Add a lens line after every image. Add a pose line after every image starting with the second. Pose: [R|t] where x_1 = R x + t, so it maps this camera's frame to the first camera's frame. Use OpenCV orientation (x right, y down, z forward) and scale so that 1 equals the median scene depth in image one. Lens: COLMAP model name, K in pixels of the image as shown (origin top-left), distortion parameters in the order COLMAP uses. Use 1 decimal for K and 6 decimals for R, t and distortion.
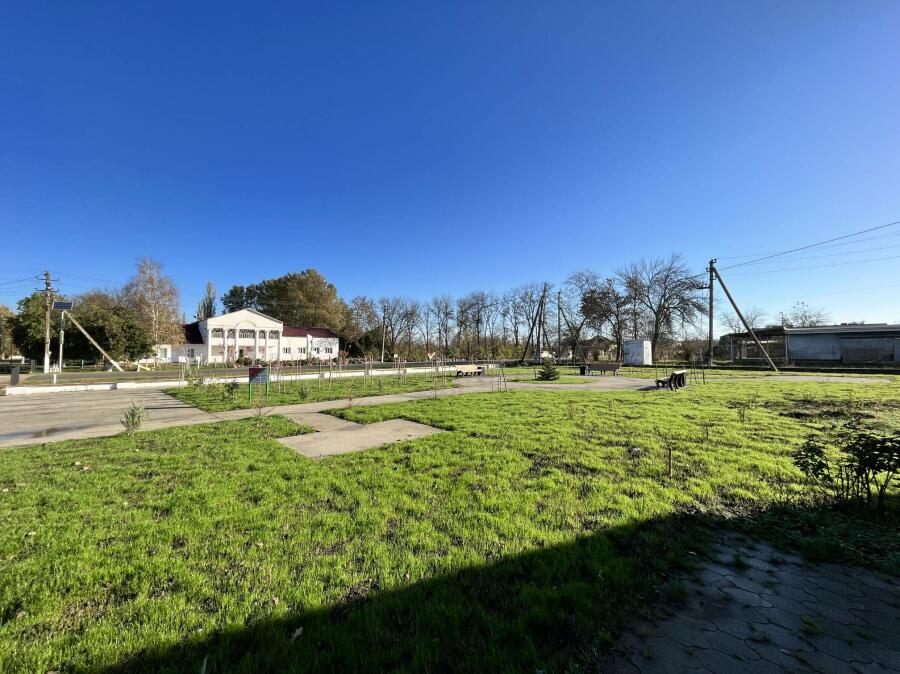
lens RADIAL K [[371.1, 0, 451.6], [0, 371.1, 343.8], [0, 0, 1]] dist [0.005141, 0.000110]
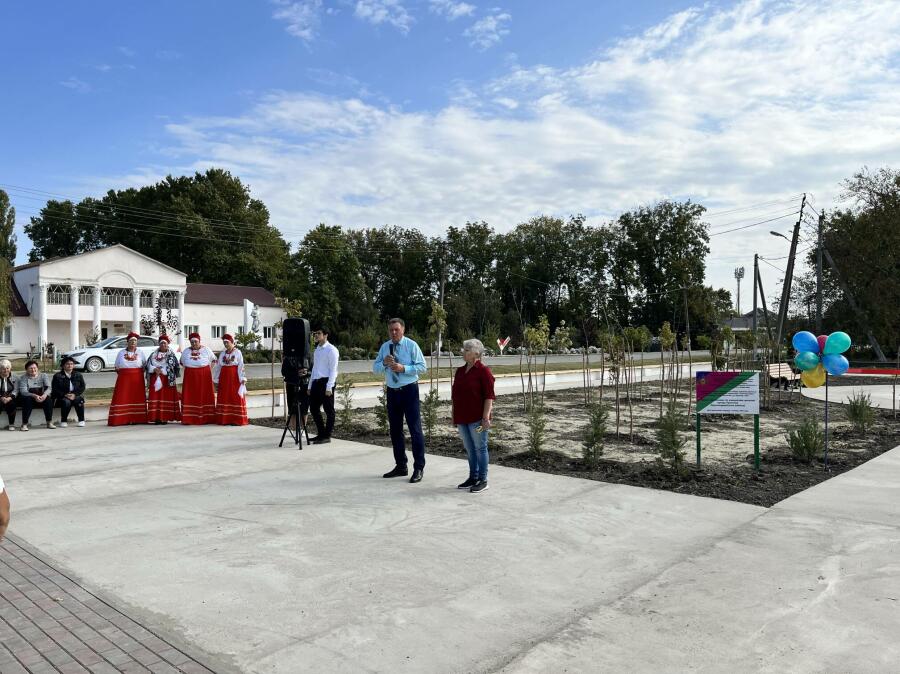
lens RADIAL K [[674.2, 0, 453.1], [0, 674.2, 346.2], [0, 0, 1]] dist [0.041365, -0.029408]
pose [[0.997131, 0.005872, 0.075467, -0.174653], [-0.008475, 0.999379, 0.034217, 0.003540], [-0.075219, -0.034758, 0.996561, 0.074464]]
